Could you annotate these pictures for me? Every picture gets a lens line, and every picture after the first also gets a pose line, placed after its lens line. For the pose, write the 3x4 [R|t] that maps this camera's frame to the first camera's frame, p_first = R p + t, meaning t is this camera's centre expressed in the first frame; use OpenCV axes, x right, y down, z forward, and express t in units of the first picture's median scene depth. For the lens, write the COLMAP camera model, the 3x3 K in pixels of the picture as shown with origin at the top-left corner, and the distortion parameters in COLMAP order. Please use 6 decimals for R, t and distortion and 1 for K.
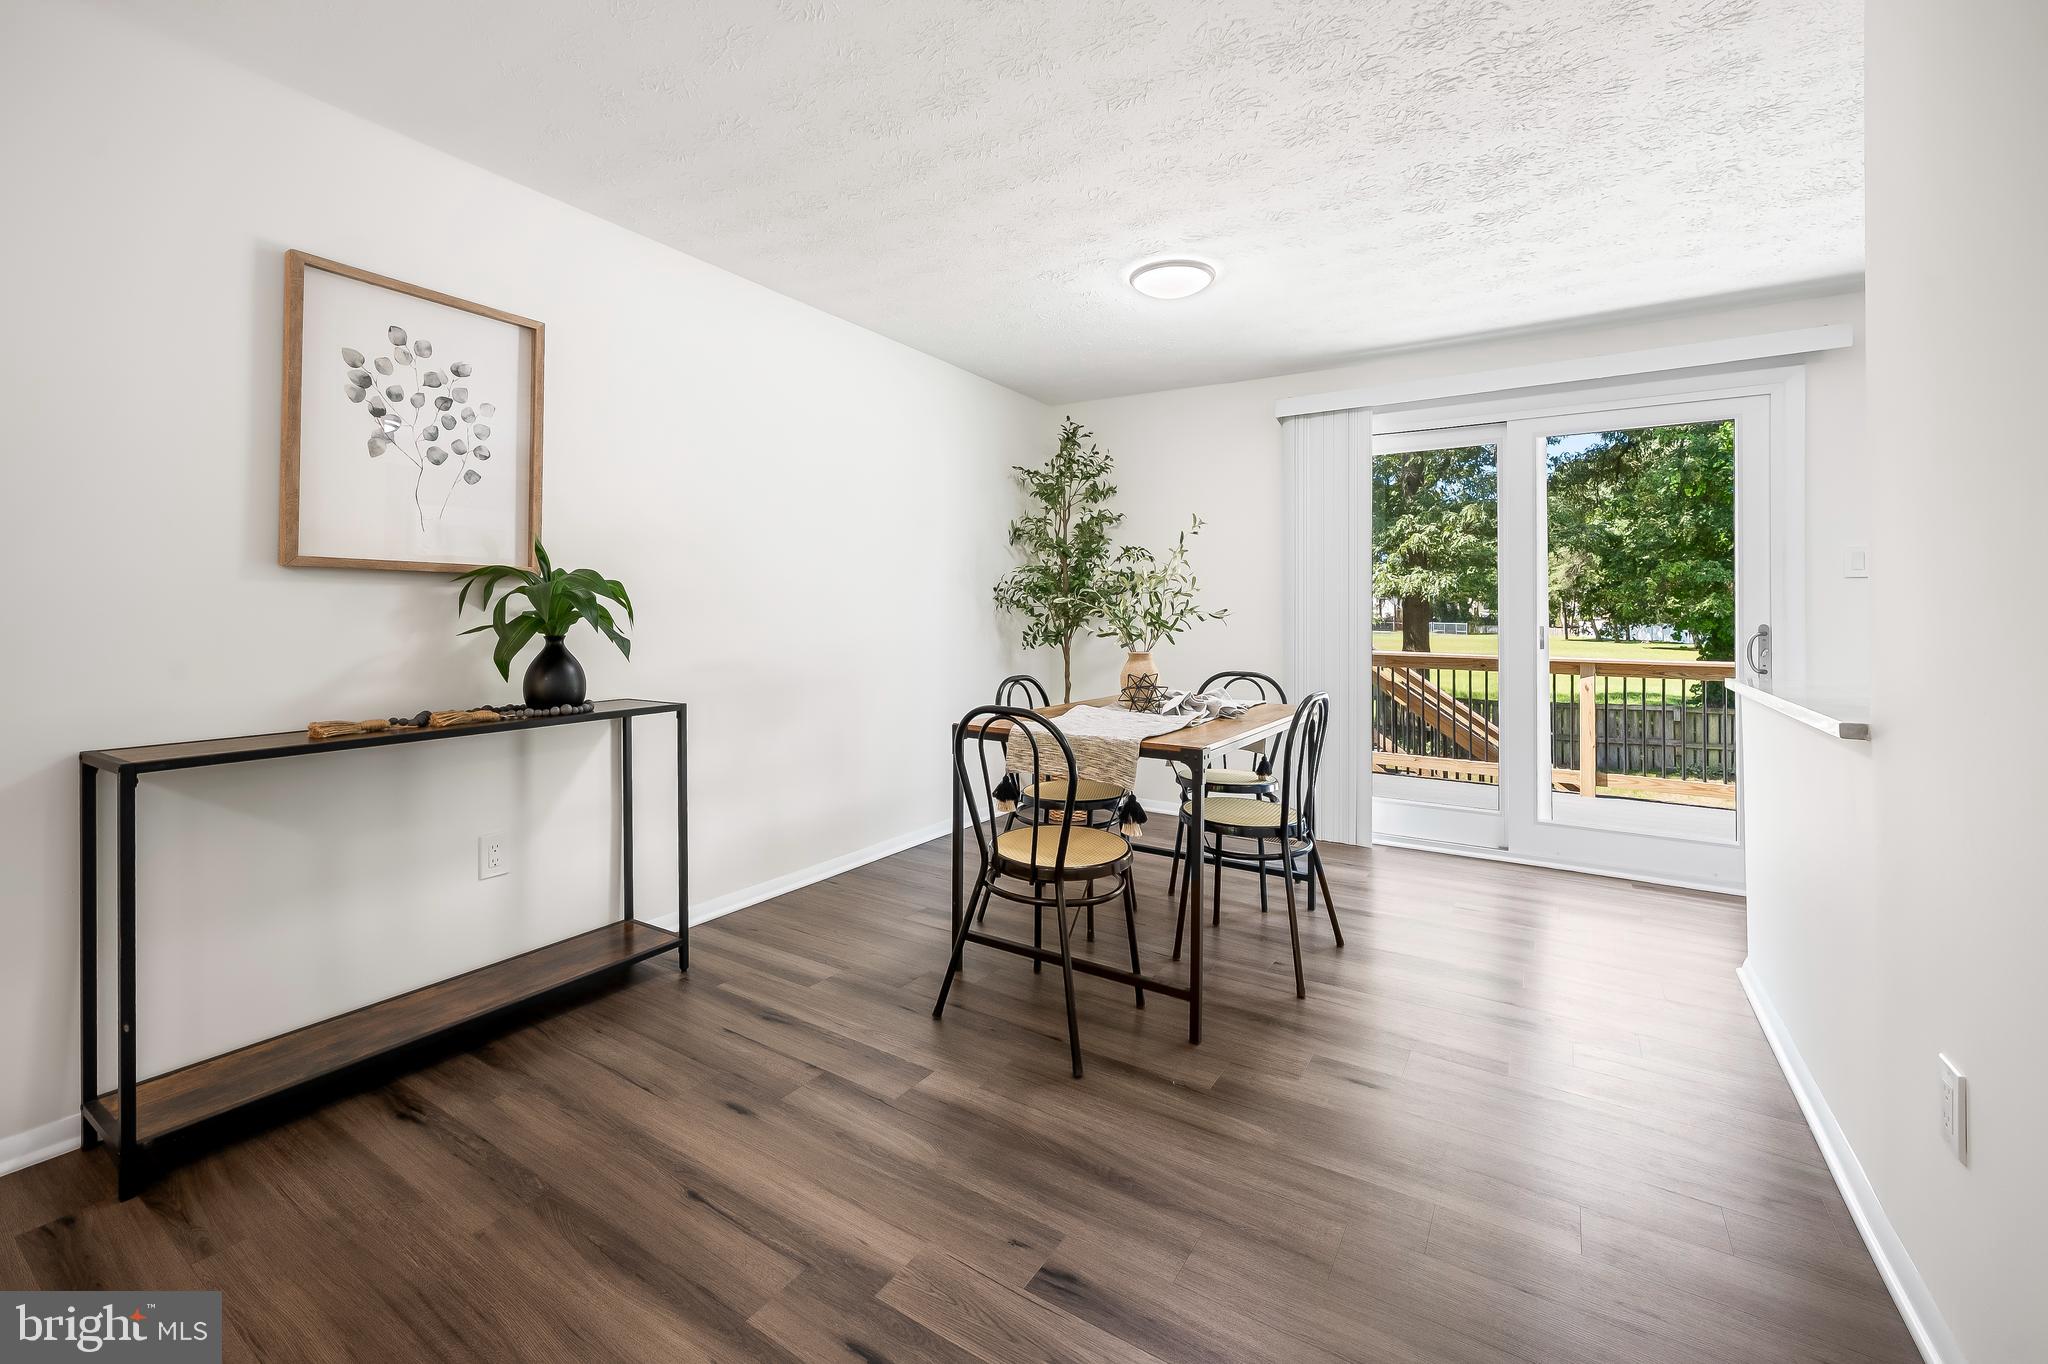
lens RADIAL K [[841.4, 0, 1030.7], [0, 841.4, 608.2], [0, 0, 1]] dist [-0.002752, 0.001059]
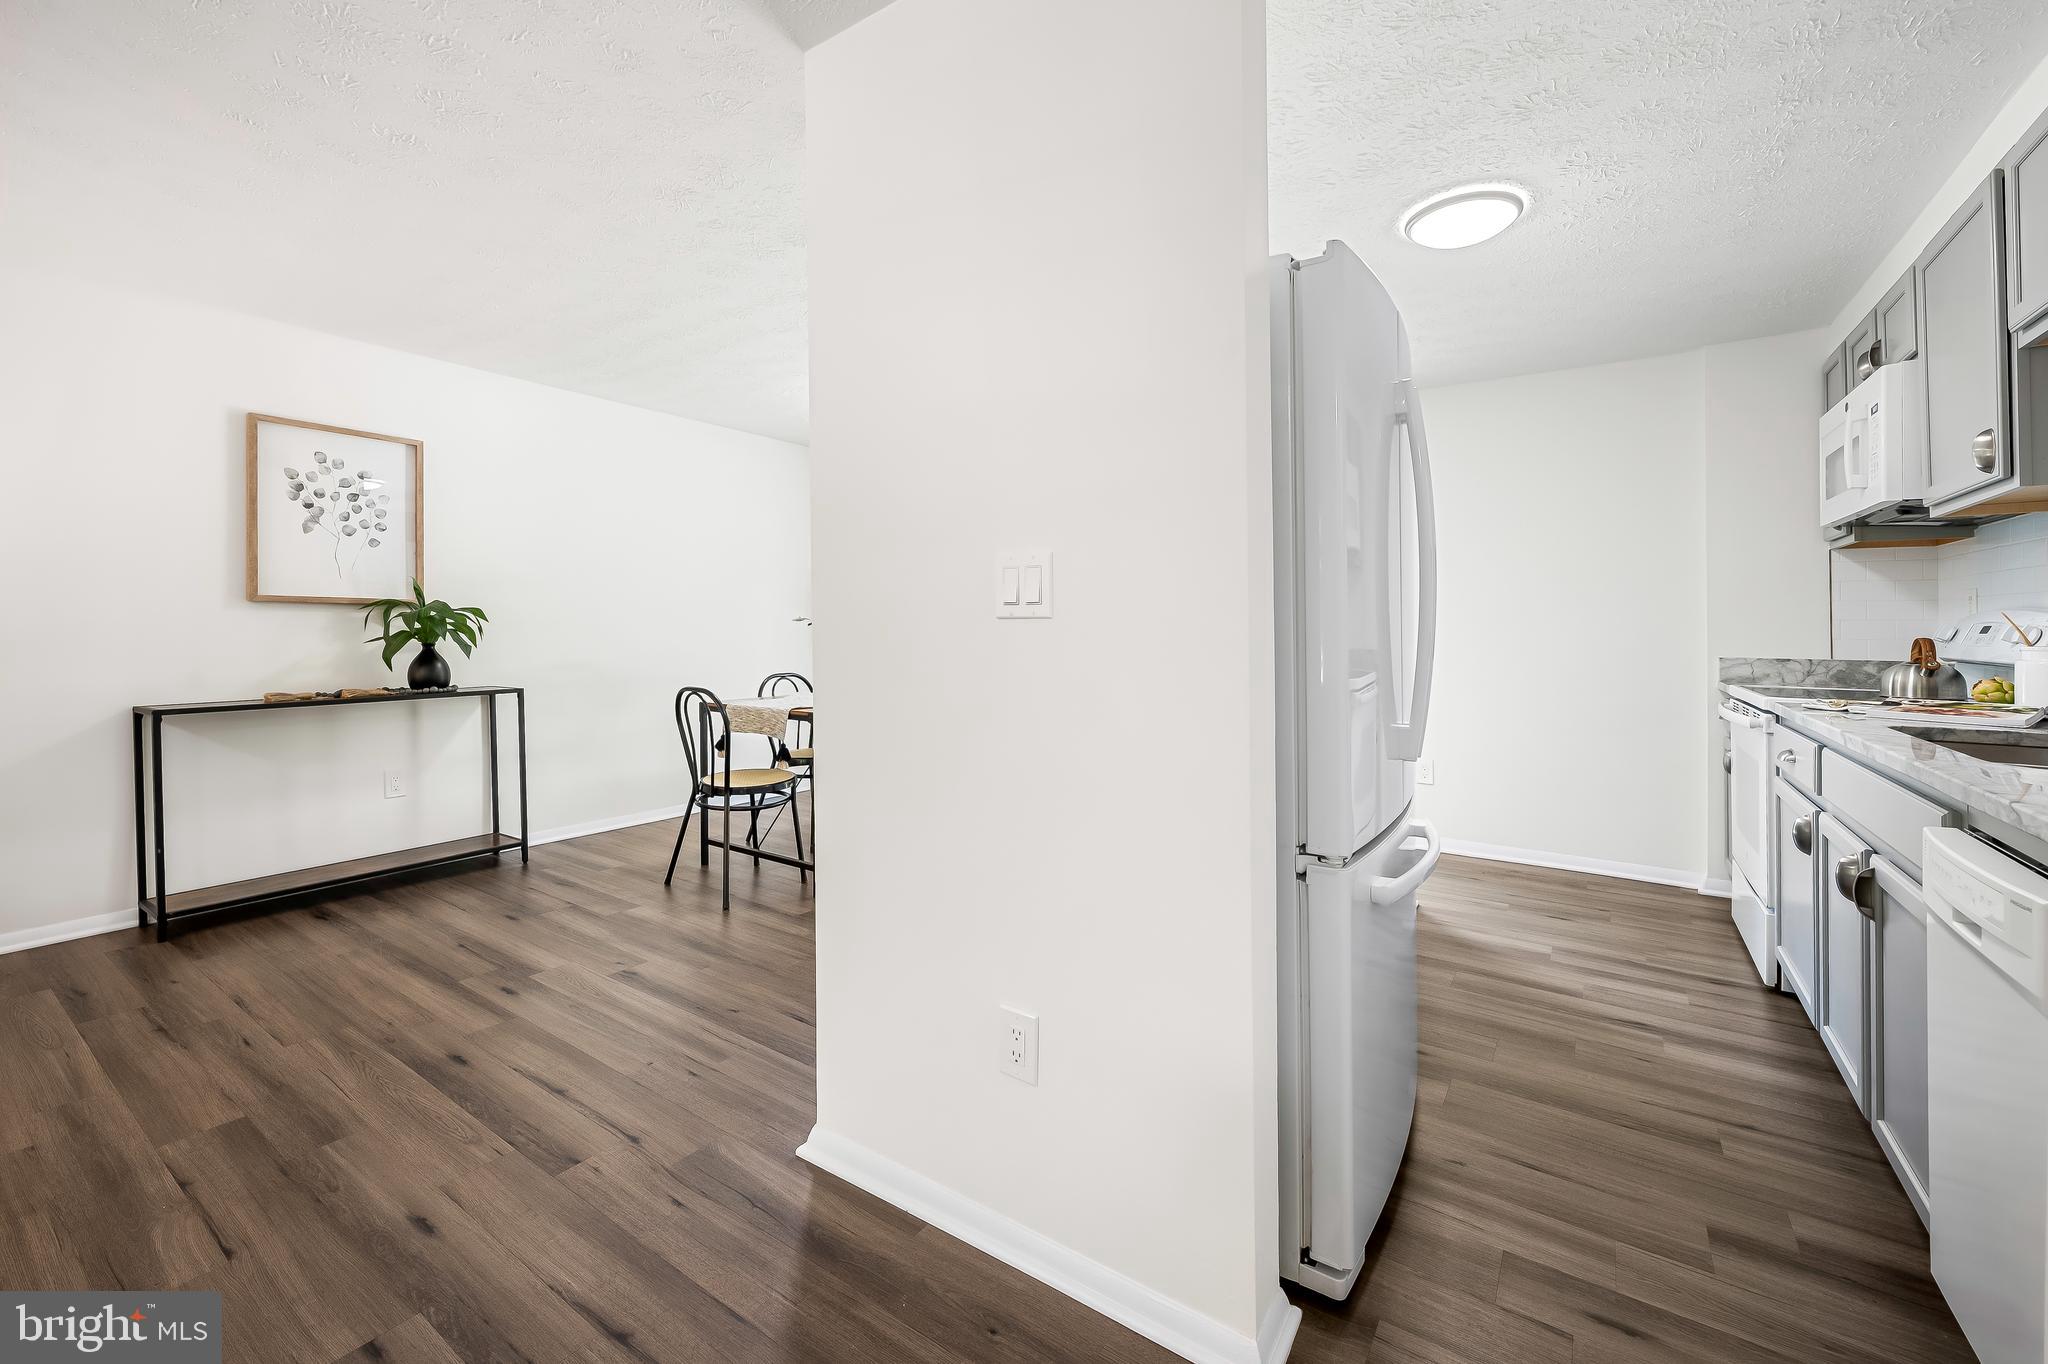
lens RADIAL K [[826.2, 0, 1026.6], [0, 826.2, 643.9], [0, 0, 1]] dist [0.006143, 0.000107]
pose [[0.999276, -0.000206, -0.038038, 0.653450], [0.001066, 0.999744, 0.022591, -0.000151], [0.038024, -0.022615, 0.999021, -0.542367]]
